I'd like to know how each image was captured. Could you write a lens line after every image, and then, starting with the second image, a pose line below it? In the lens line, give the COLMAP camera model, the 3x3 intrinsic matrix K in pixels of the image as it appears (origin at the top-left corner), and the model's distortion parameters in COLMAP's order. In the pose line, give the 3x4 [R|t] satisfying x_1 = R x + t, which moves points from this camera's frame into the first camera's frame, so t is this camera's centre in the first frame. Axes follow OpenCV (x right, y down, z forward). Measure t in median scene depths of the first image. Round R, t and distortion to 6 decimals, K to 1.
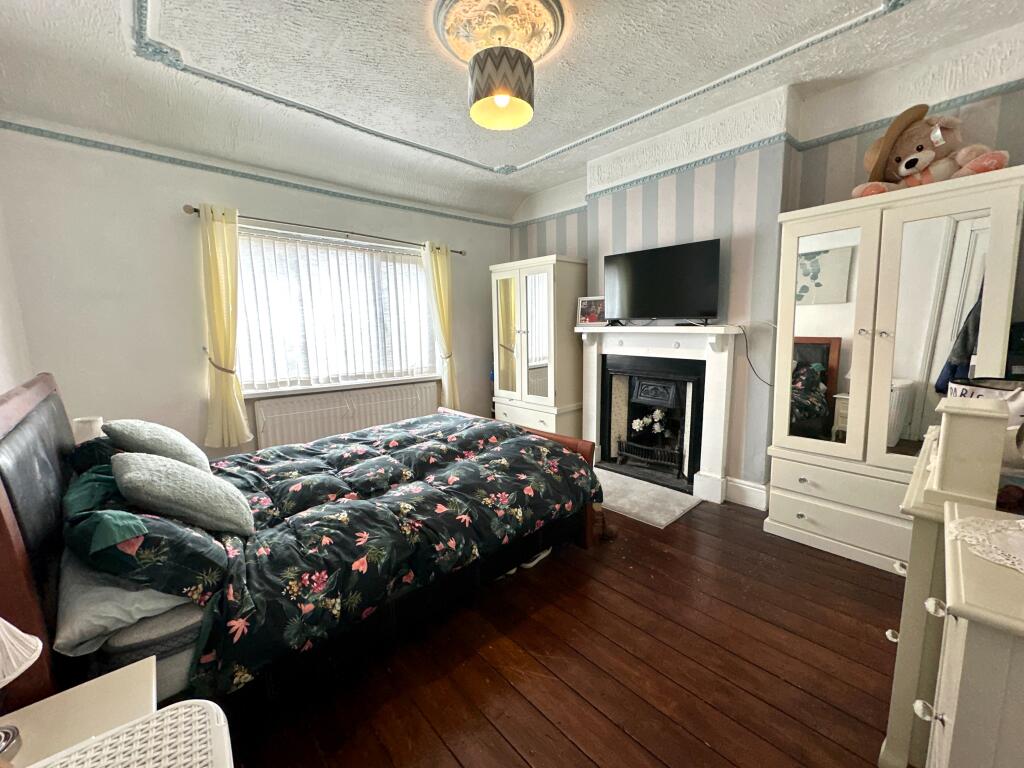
lens RADIAL K [[412.0, 0, 512.2], [0, 412.0, 374.7], [0, 0, 1]] dist [0.000485, -0.000315]
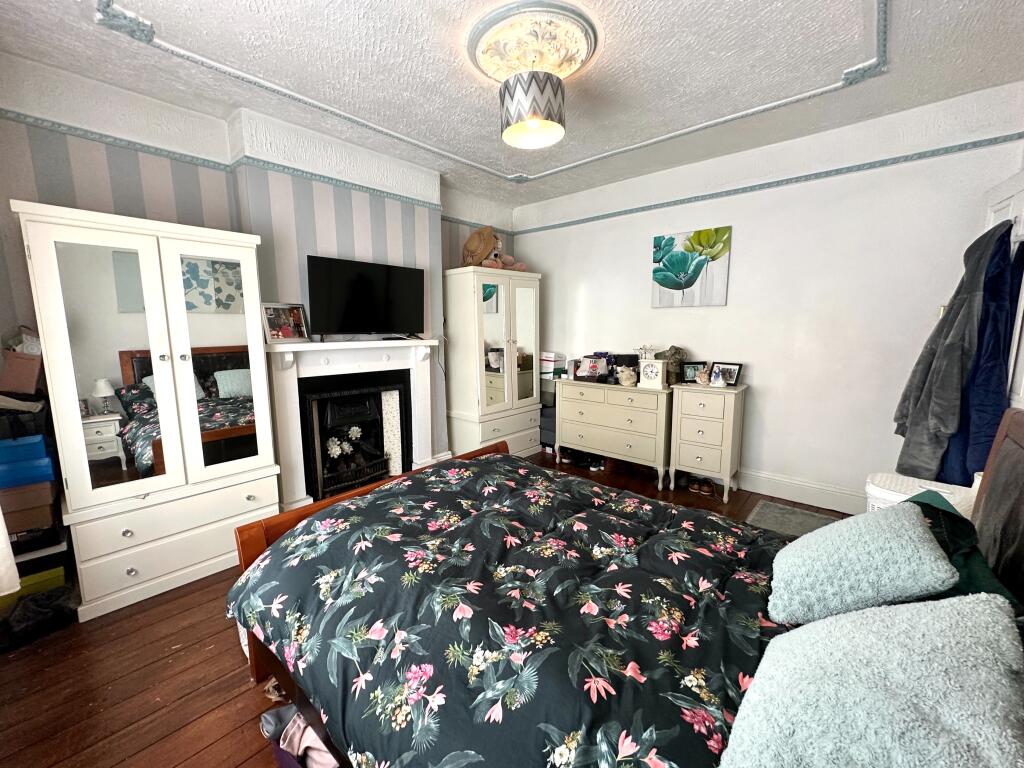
lens RADIAL K [[412.0, 0, 512.0], [0, 412.0, 387.5], [0, 0, 1]] dist [0.000485, -0.000315]
pose [[-0.113512, -0.114403, 0.986928, -0.711316], [0.146786, 0.980516, 0.130543, -0.089442], [-0.982634, 0.159685, -0.094508, 0.801906]]
